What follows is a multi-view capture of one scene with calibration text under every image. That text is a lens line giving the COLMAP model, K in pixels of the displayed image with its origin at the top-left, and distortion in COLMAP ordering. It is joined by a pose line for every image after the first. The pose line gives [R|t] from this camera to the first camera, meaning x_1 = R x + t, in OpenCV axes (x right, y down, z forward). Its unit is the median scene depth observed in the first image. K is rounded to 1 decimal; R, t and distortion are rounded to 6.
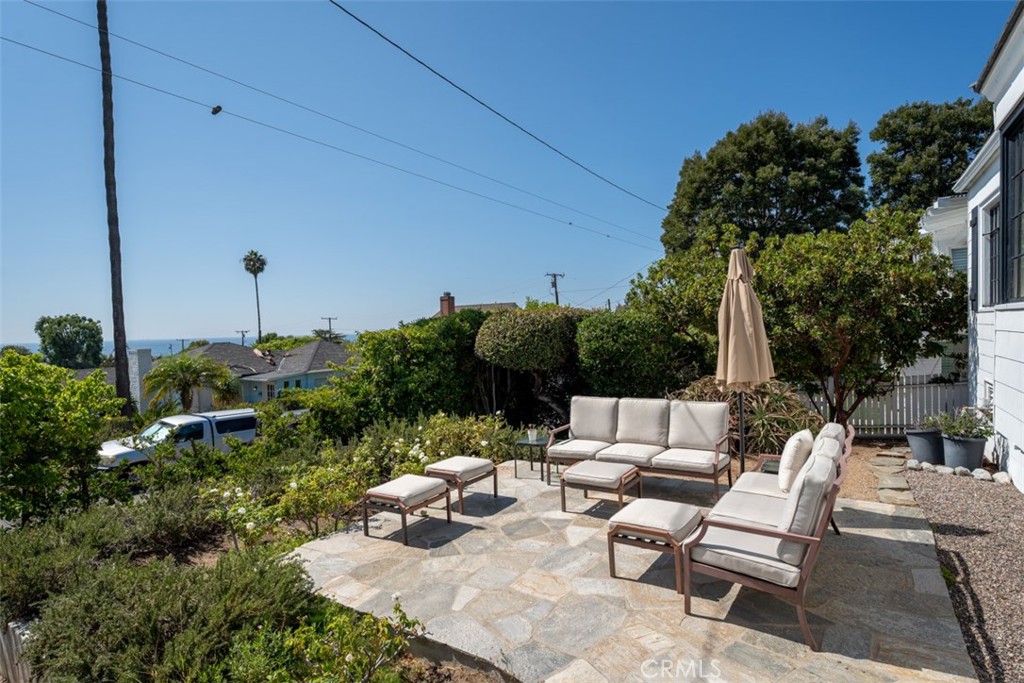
lens RADIAL K [[527.9, 0, 511.3], [0, 527.9, 342.7], [0, 0, 1]] dist [0.001158, 0.000131]
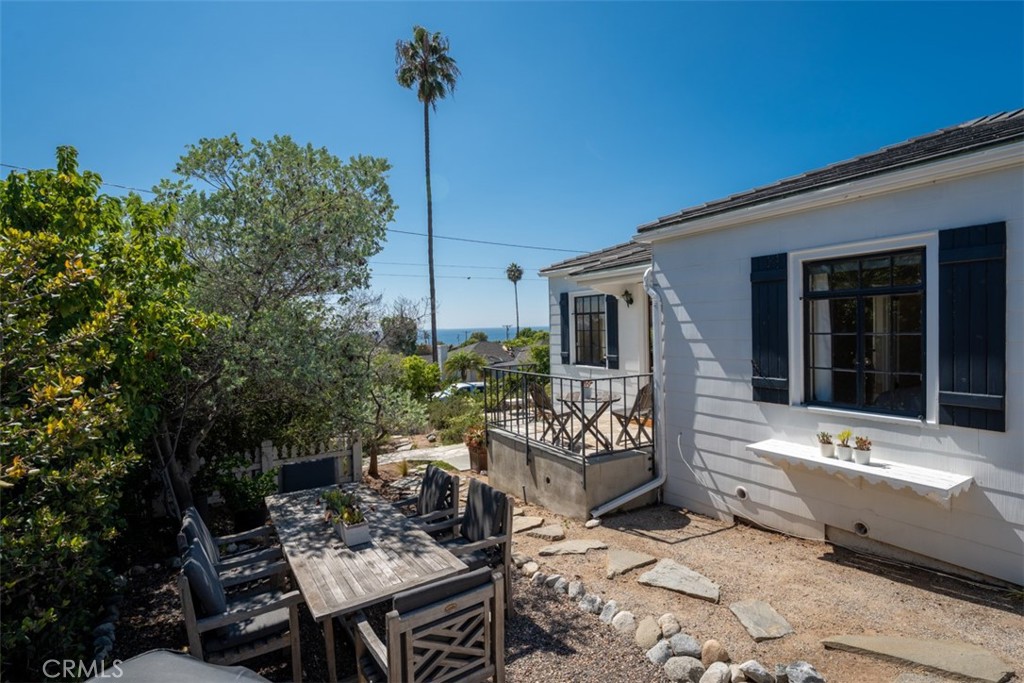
lens RADIAL K [[471.2, 0, 513.7], [0, 471.2, 339.0], [0, 0, 1]] dist [-0.000444, -0.000044]
pose [[0.897862, 0.010485, -0.440152, 0.104744], [-0.007766, 0.999938, 0.007978, -0.013410], [0.440208, -0.003745, 0.897888, -0.158541]]
